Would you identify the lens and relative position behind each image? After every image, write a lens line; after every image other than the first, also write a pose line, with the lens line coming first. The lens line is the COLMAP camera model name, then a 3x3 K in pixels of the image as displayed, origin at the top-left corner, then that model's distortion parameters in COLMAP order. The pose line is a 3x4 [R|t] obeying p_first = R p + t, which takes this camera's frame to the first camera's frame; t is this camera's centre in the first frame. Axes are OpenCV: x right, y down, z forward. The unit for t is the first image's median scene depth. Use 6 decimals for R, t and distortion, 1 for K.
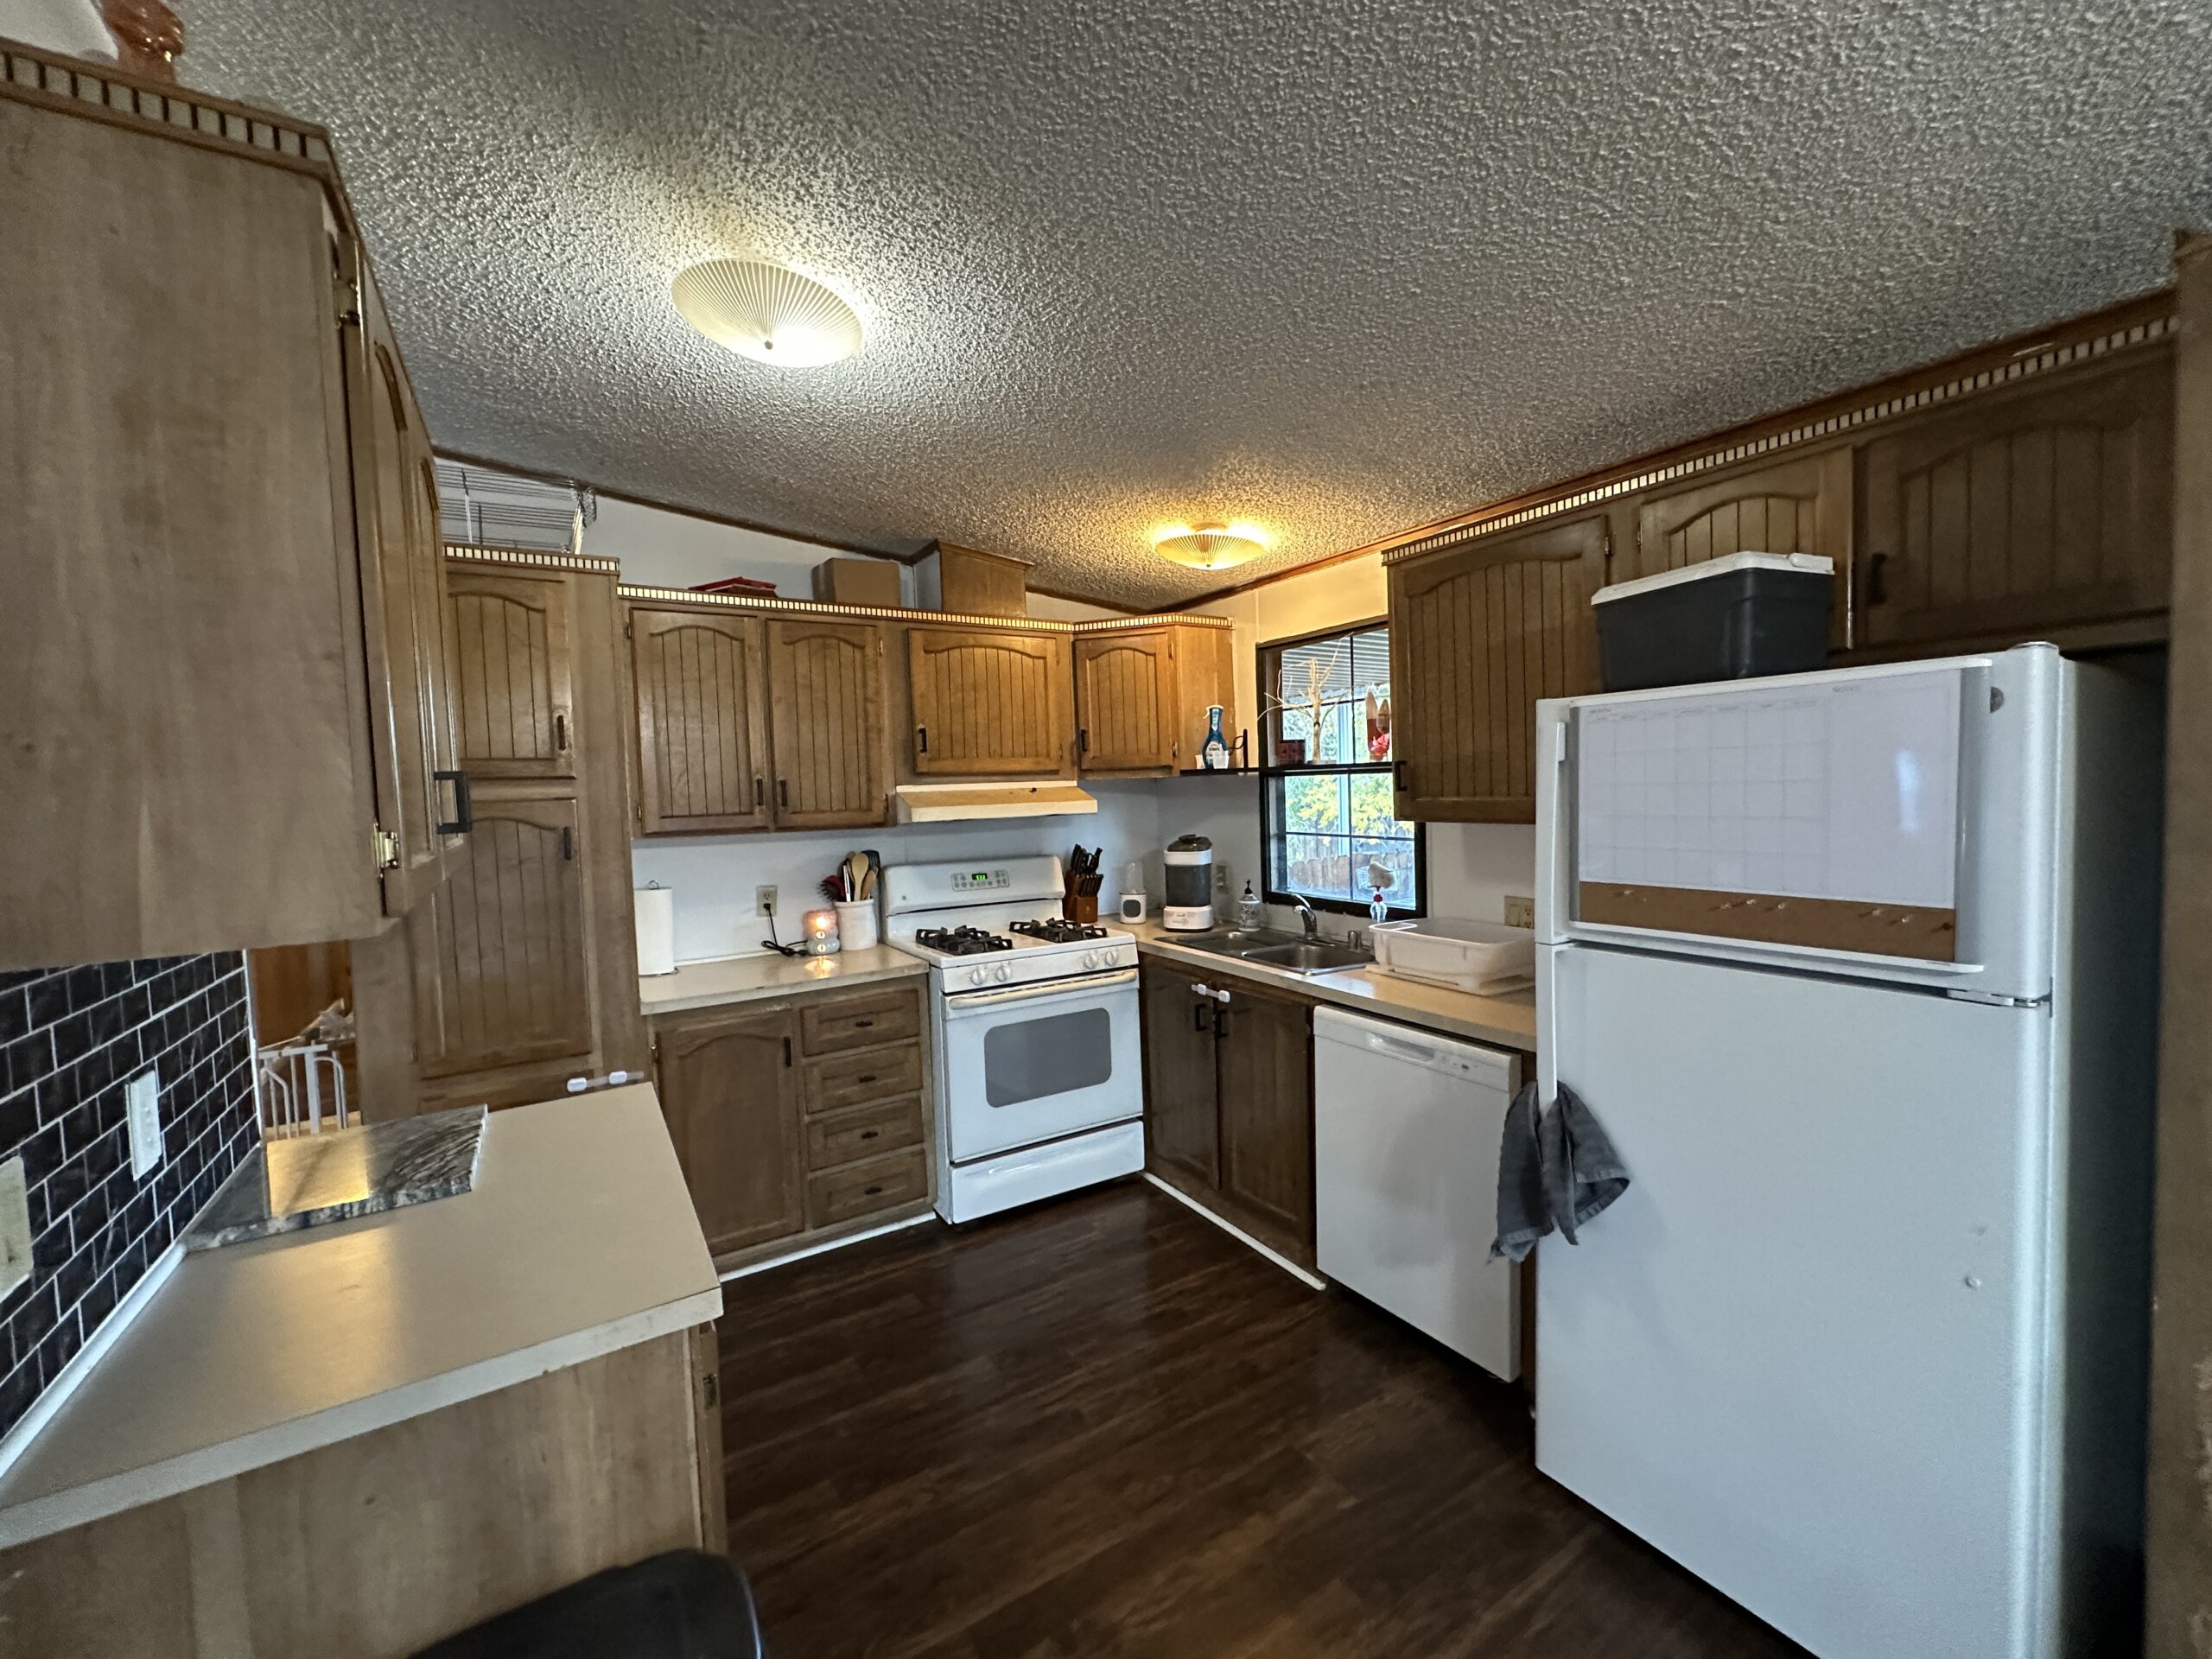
lens RADIAL K [[883.6, 0, 1106.6], [0, 883.6, 827.7], [0, 0, 1]] dist [-0.002735, 0.000546]
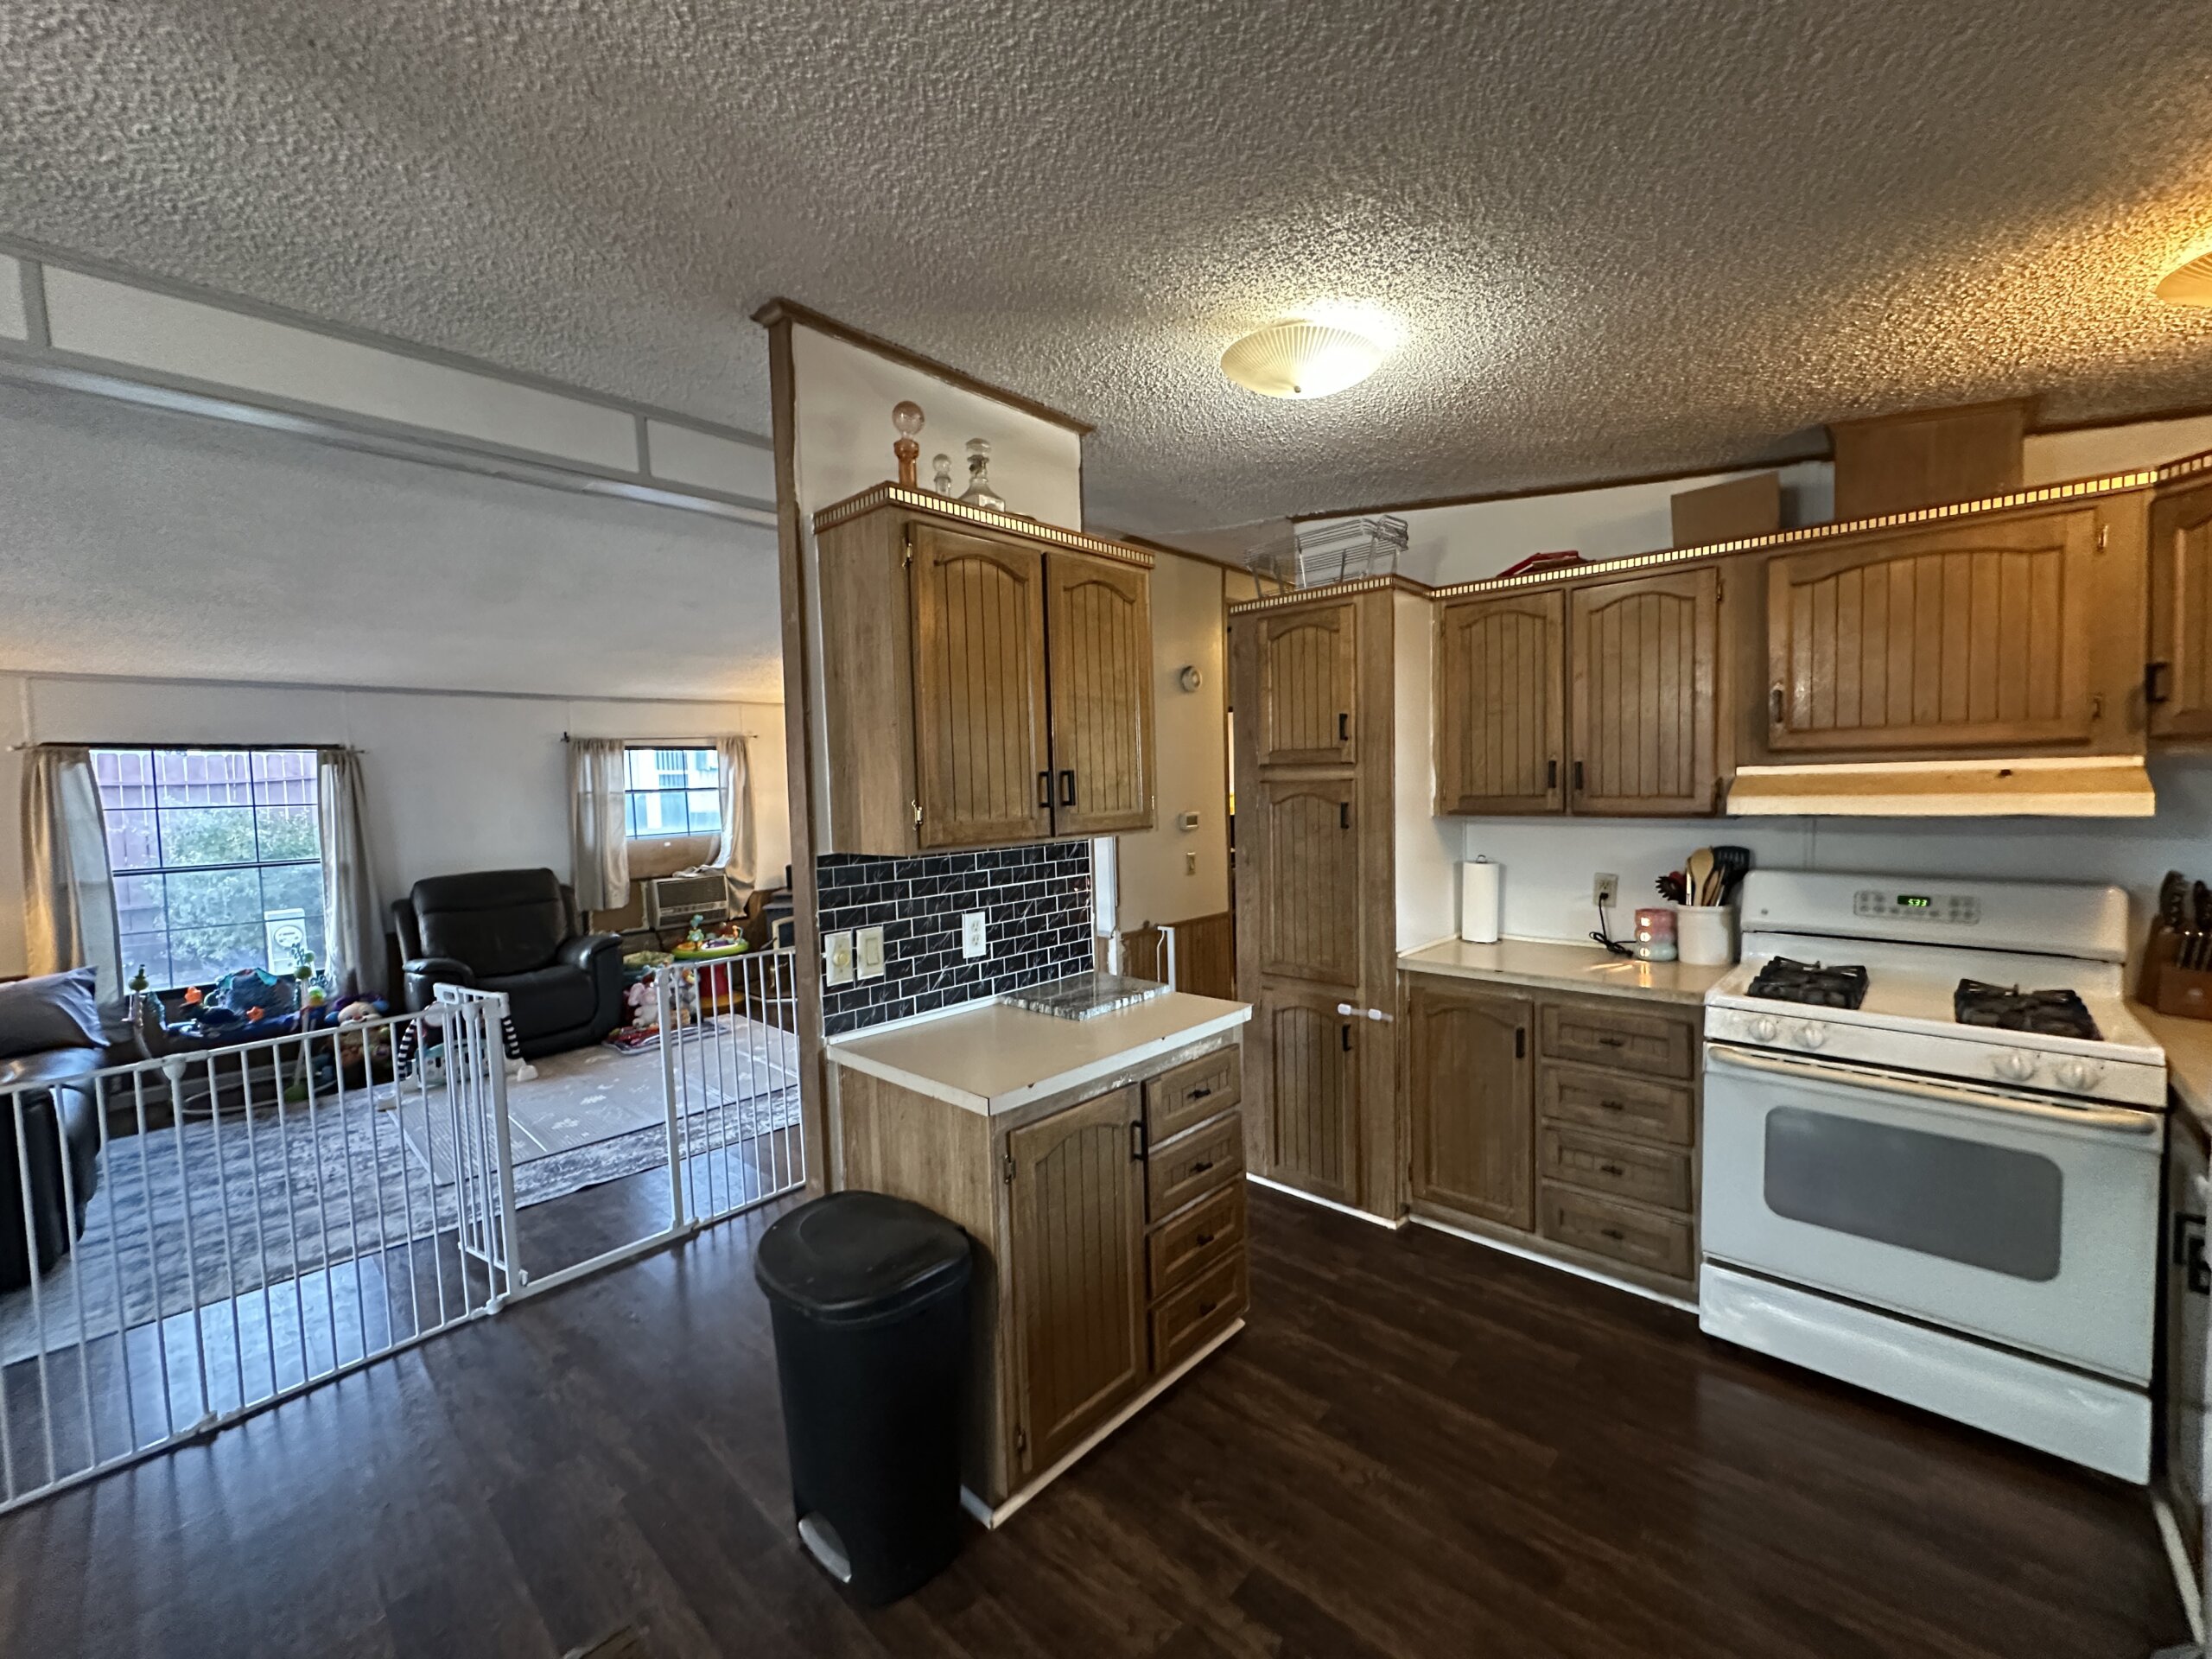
lens RADIAL K [[883.6, 0, 1105.5], [0, 883.6, 827.3], [0, 0, 1]] dist [-0.002735, 0.000546]
pose [[0.261523, 0.071266, -0.962563, 0.391832], [-0.030587, 0.997381, 0.065534, -0.029597], [0.964712, 0.012303, 0.263018, 0.268460]]
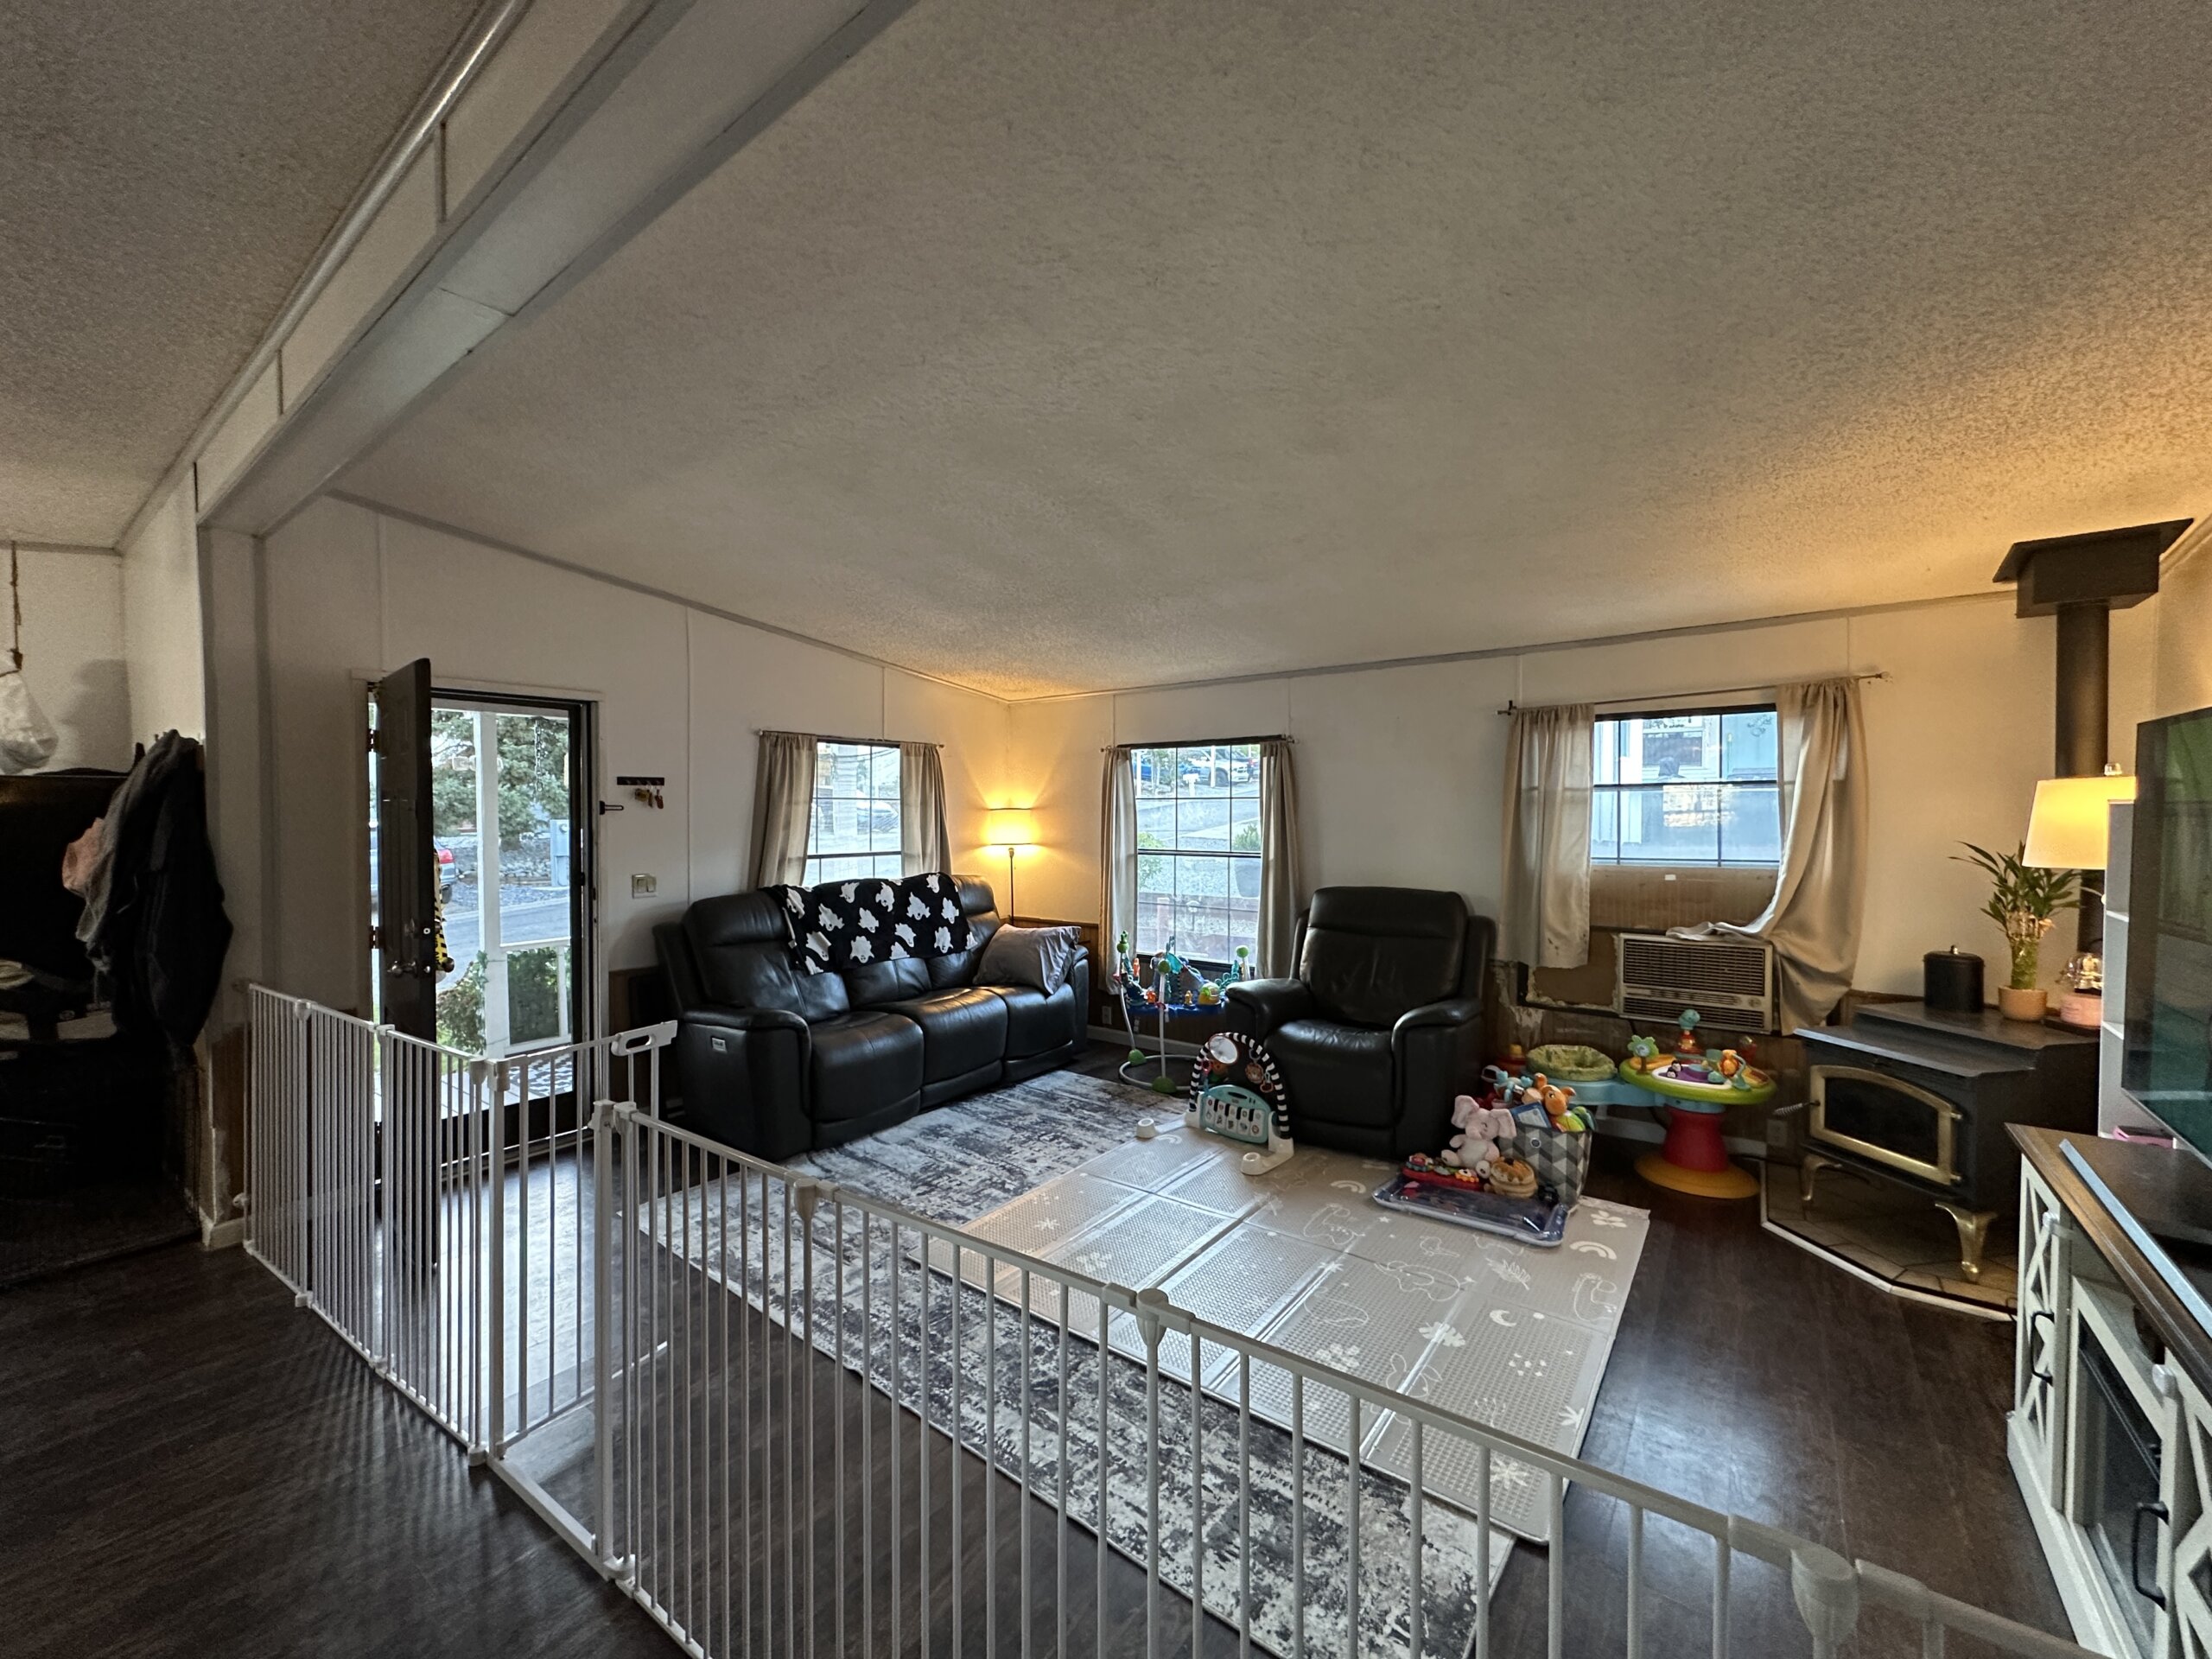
lens RADIAL K [[883.6, 0, 1104.7], [0, 883.6, 819.6], [0, 0, 1]] dist [-0.002735, 0.000546]
pose [[-0.929098, 0.045926, -0.366971, -0.772891], [0.017834, 0.996669, 0.079579, -0.012046], [0.369404, 0.067392, -0.926822, 0.683730]]
